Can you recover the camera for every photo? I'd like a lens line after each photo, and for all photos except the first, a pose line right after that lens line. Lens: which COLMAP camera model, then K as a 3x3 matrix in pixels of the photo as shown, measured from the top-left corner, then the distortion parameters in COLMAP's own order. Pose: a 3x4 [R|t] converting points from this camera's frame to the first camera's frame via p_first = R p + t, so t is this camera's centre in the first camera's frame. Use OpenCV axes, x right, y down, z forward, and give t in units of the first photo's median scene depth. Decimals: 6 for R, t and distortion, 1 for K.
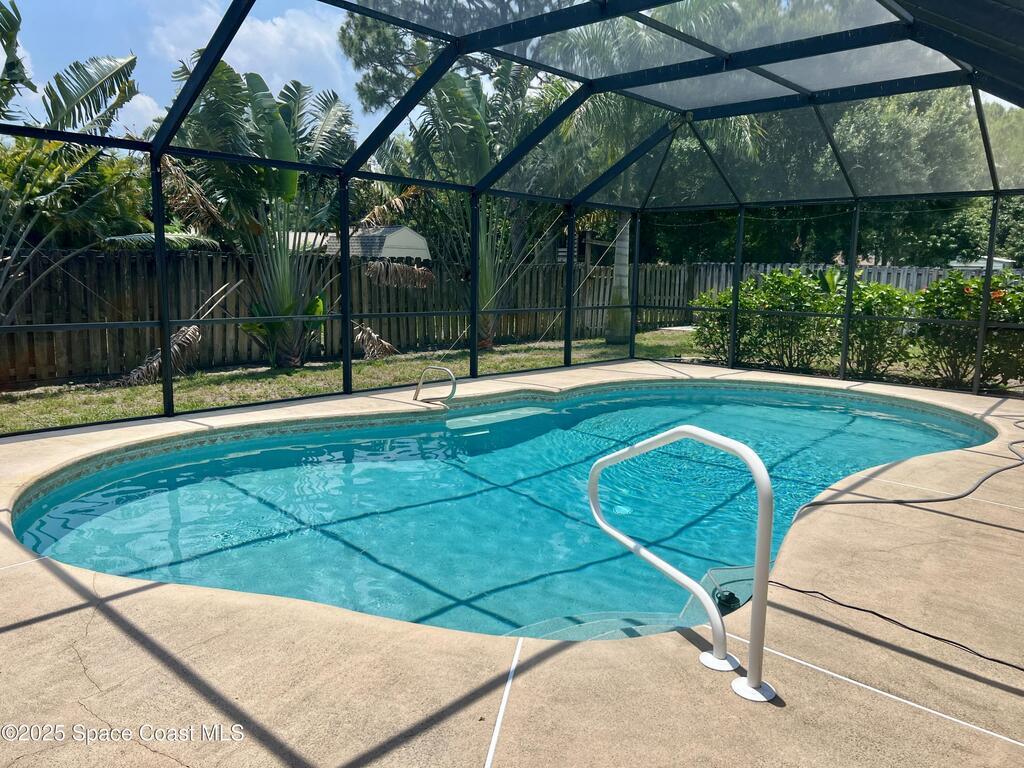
lens RADIAL K [[775.6, 0, 515.0], [0, 775.6, 381.9], [0, 0, 1]] dist [0.073567, -0.075190]
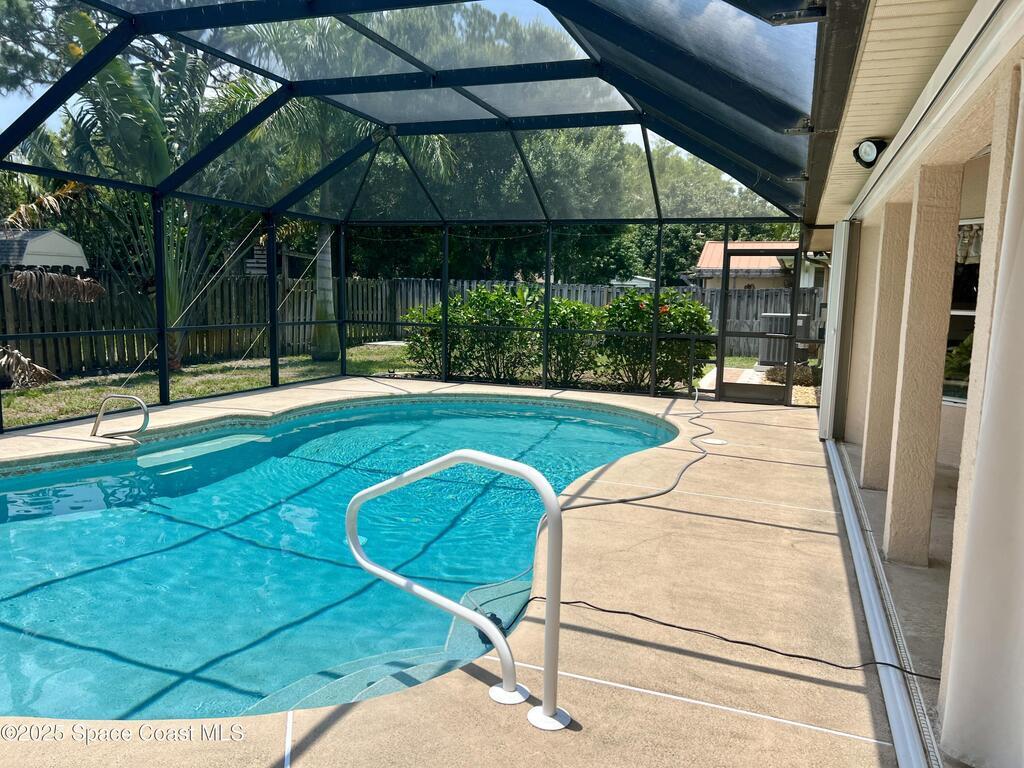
lens RADIAL K [[769.3, 0, 513.9], [0, 769.3, 387.2], [0, 0, 1]] dist [0.071824, -0.077084]
pose [[0.921607, -0.044407, 0.385577, -0.029602], [0.048224, 0.998837, -0.000228, -0.006482], [-0.385118, 0.018804, 0.922676, 0.039426]]
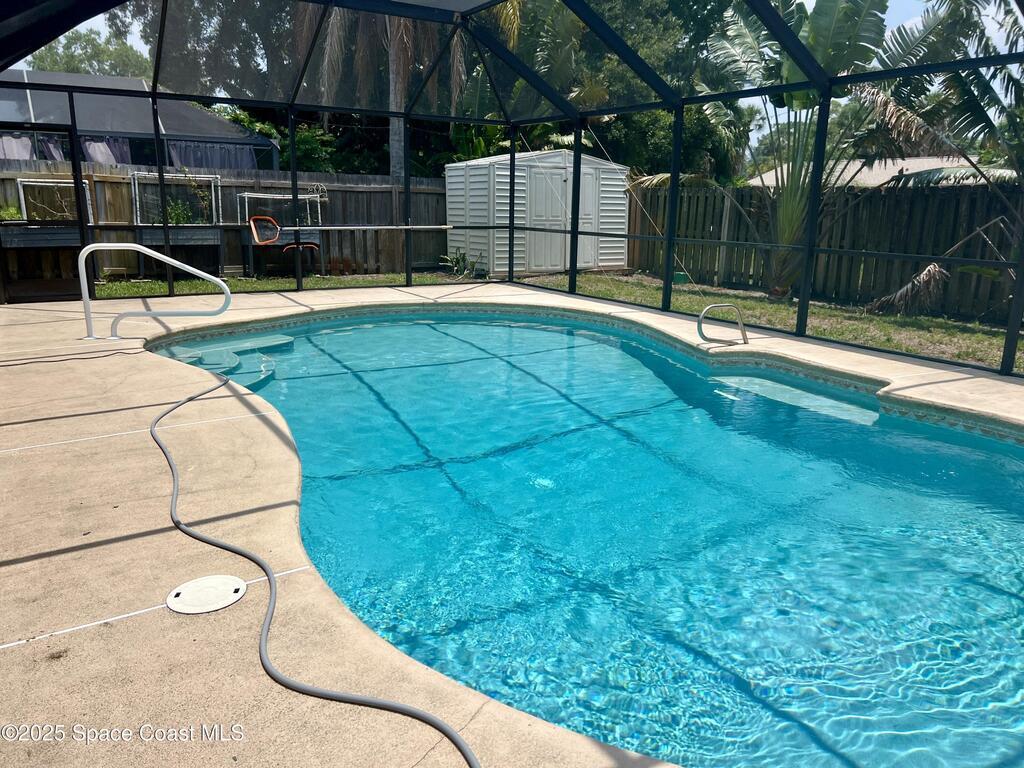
lens RADIAL K [[769.3, 0, 513.9], [0, 769.3, 387.2], [0, 0, 1]] dist [0.071824, -0.077084]
pose [[-0.266654, 0.209600, -0.940725, 0.722180], [-0.162311, 0.952359, 0.258200, -0.106235], [0.950027, 0.221540, -0.219930, 0.890048]]
